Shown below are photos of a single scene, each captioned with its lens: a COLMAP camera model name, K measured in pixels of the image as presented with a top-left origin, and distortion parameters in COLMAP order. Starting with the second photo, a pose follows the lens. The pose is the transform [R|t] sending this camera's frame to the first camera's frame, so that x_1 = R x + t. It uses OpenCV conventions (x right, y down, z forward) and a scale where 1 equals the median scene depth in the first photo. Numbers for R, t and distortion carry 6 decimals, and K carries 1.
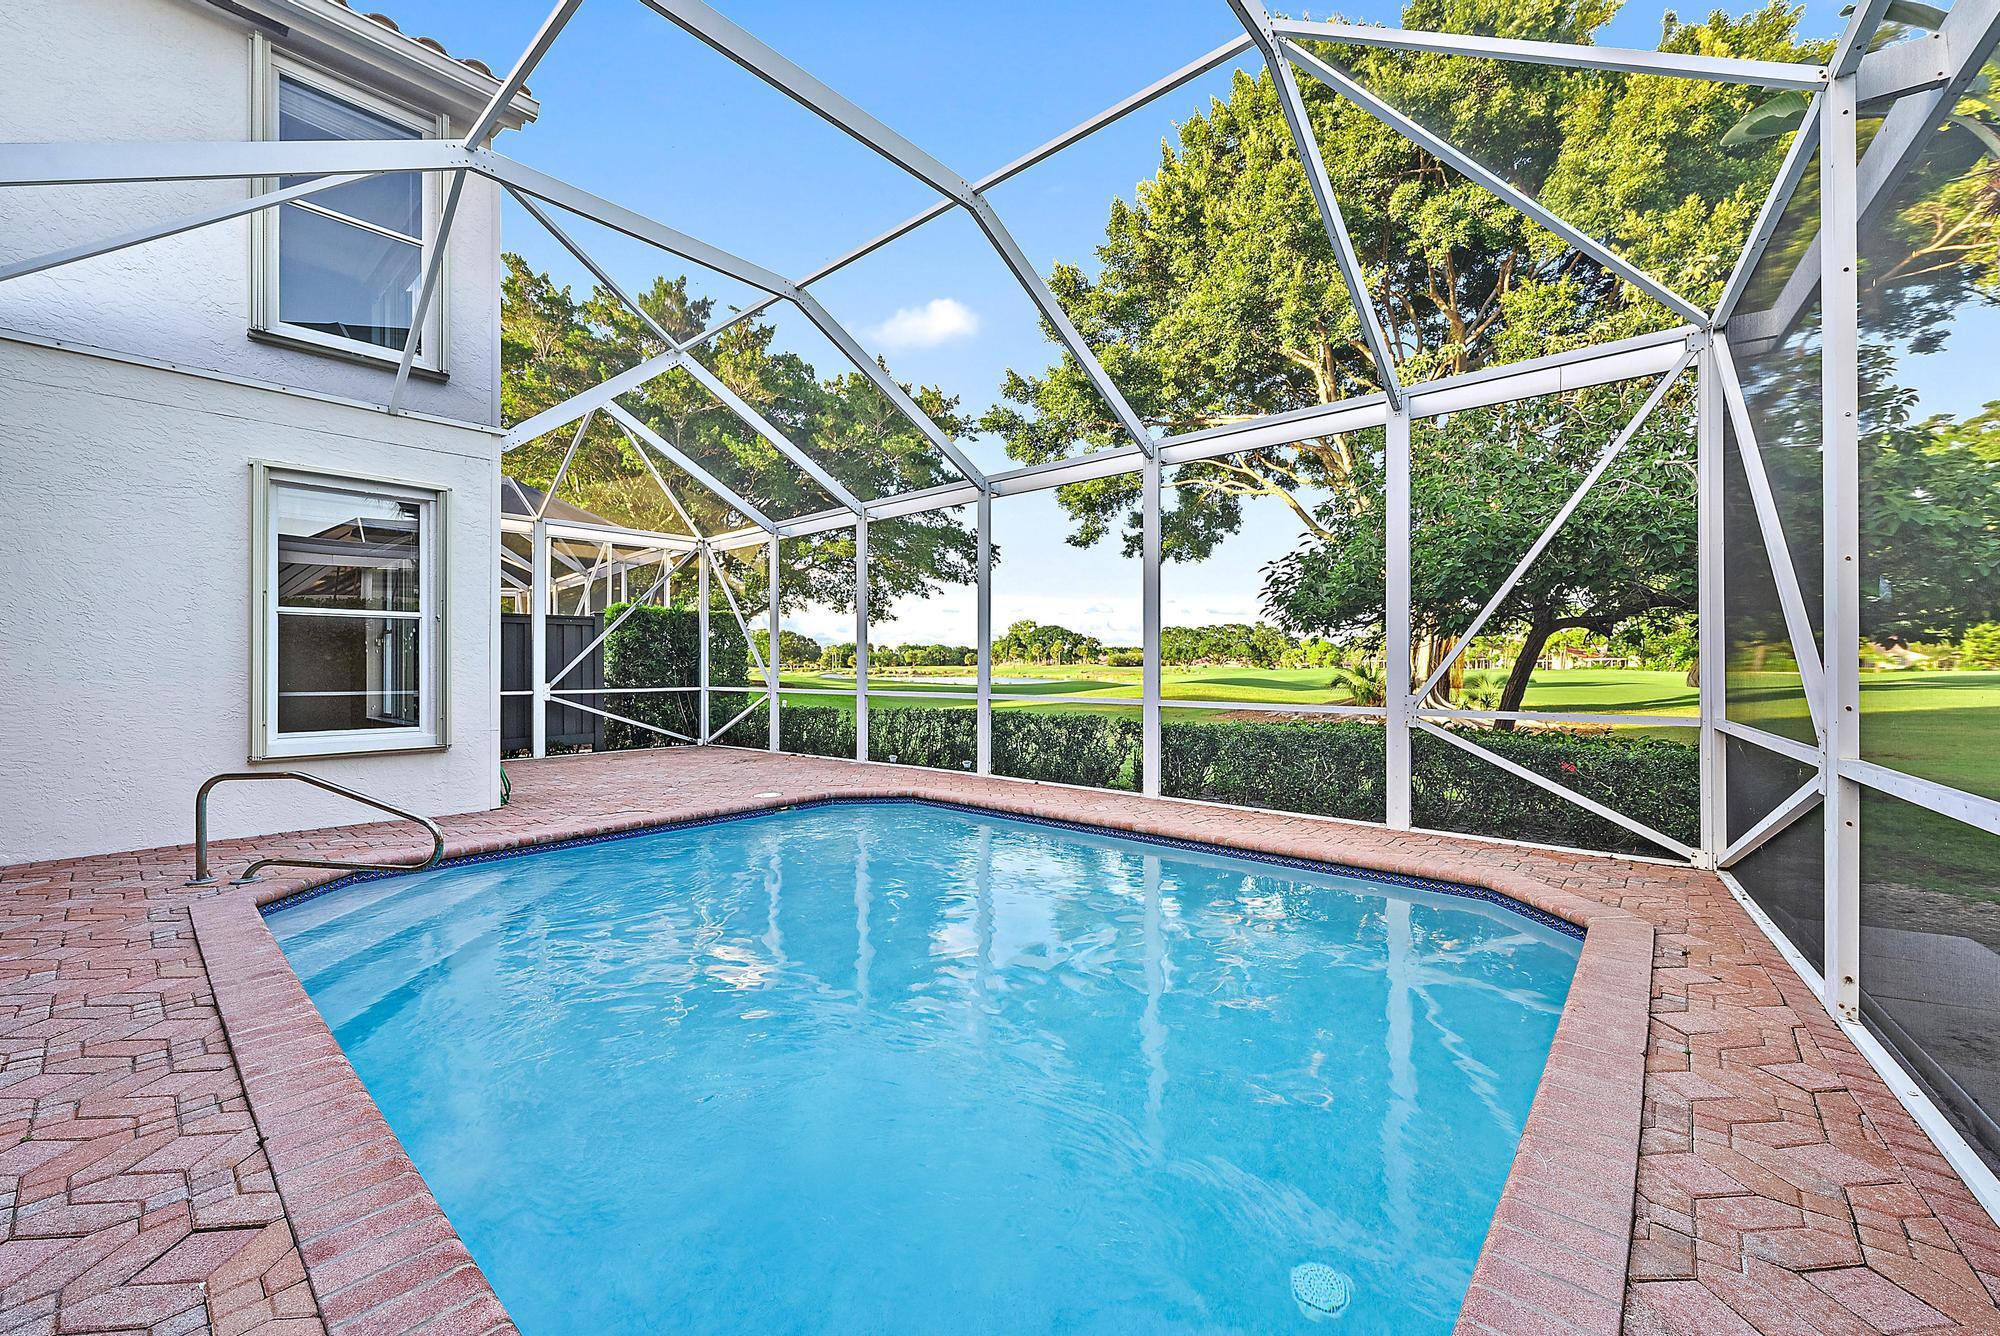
lens RADIAL K [[783.2, 0, 1001.7], [0, 783.2, 663.1], [0, 0, 1]] dist [0.003370, -0.002139]
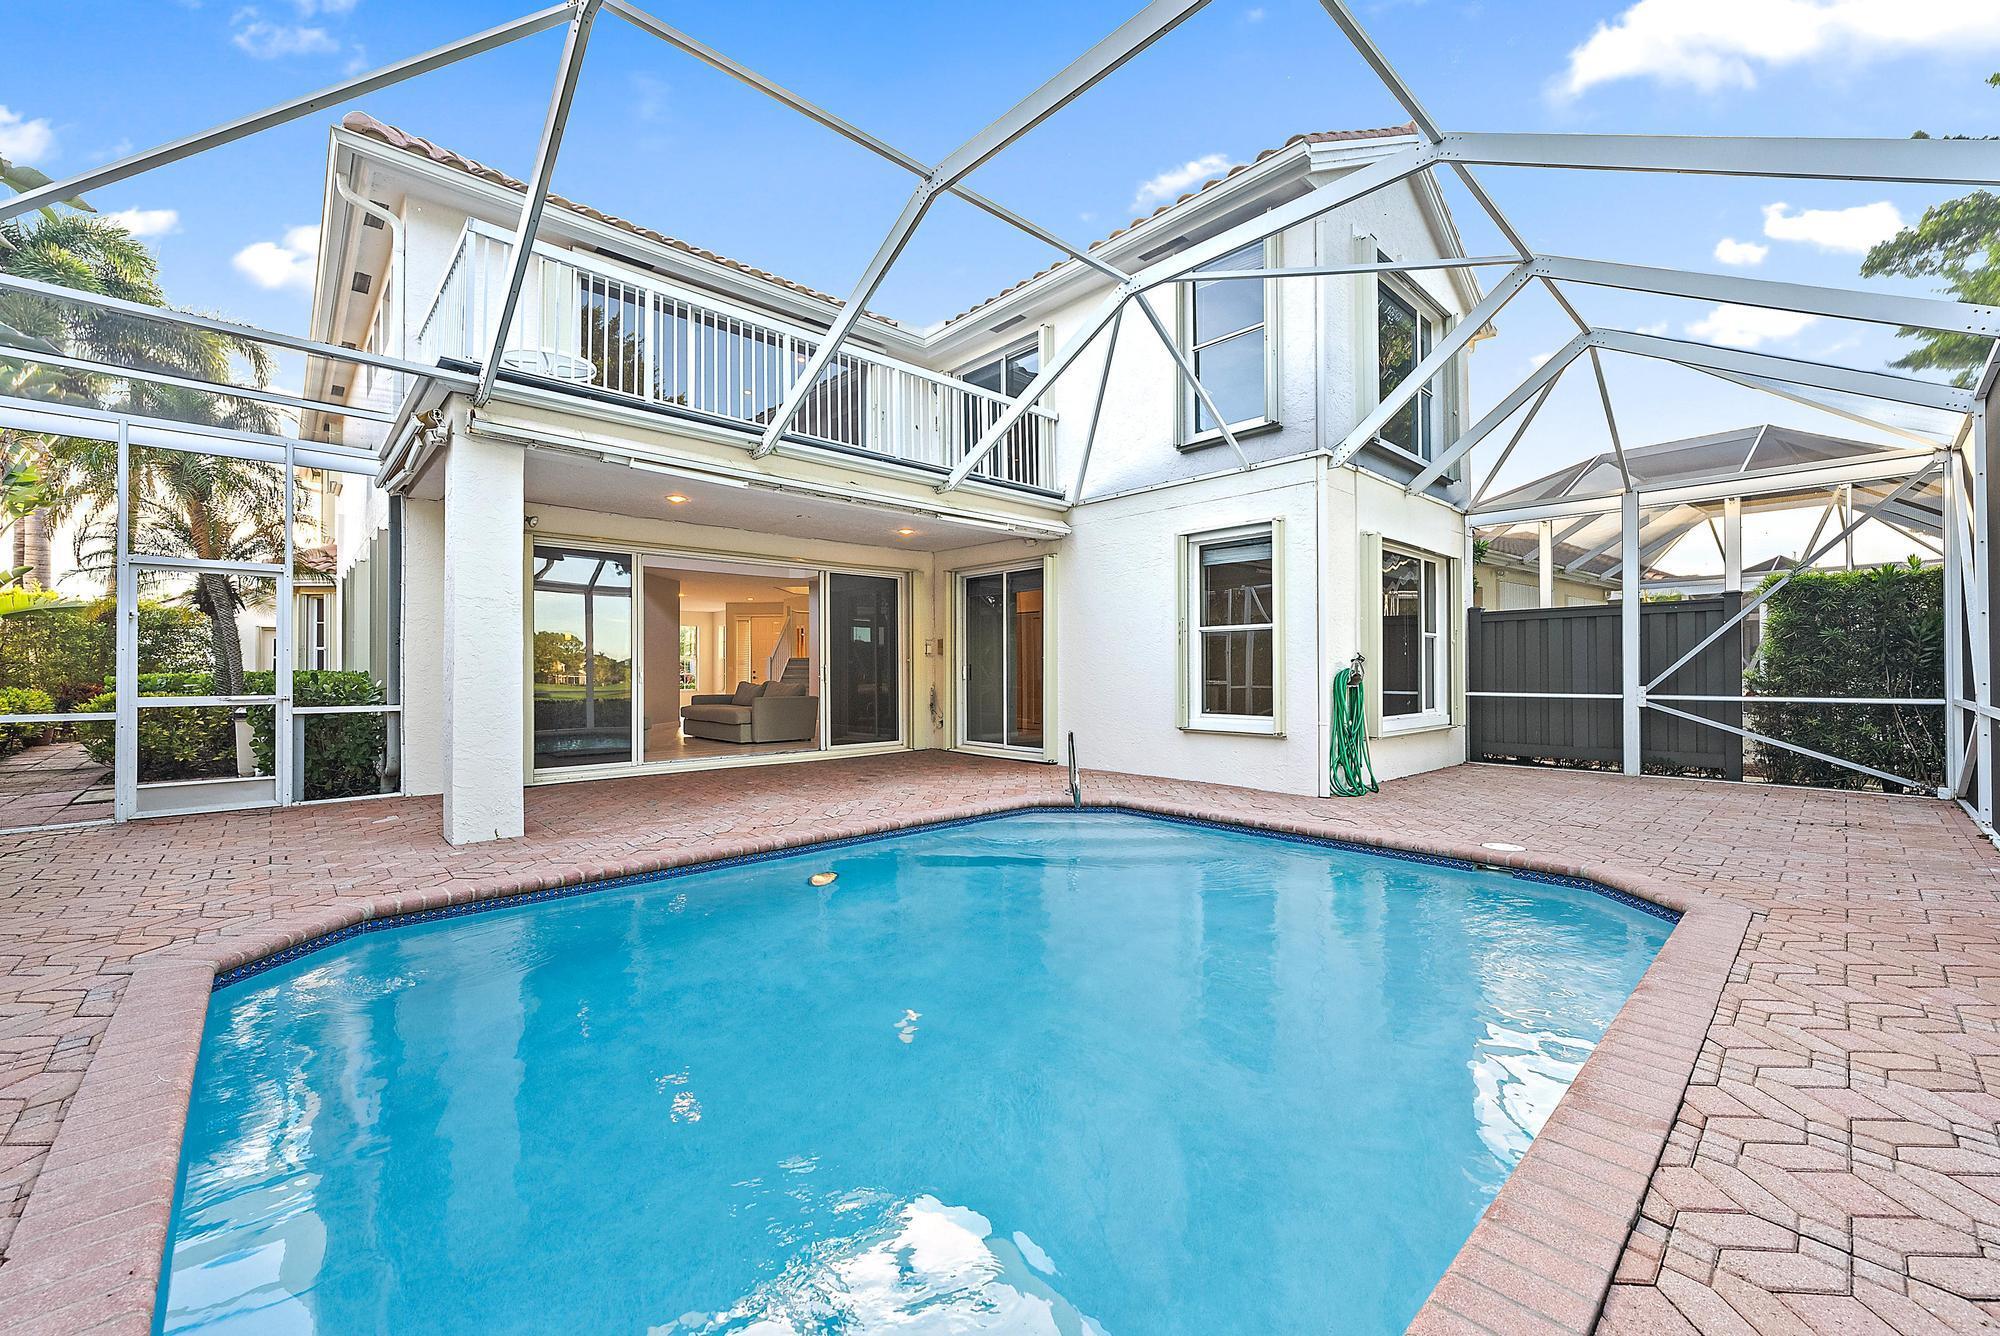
lens RADIAL K [[783.2, 0, 1001.4], [0, 783.2, 672.4], [0, 0, 1]] dist [0.003370, -0.002139]
pose [[-0.101917, 0.003215, -0.994788, 0.491381], [0.009910, 0.999948, 0.002216, 0.004368], [0.994744, -0.009632, -0.101944, 0.674657]]
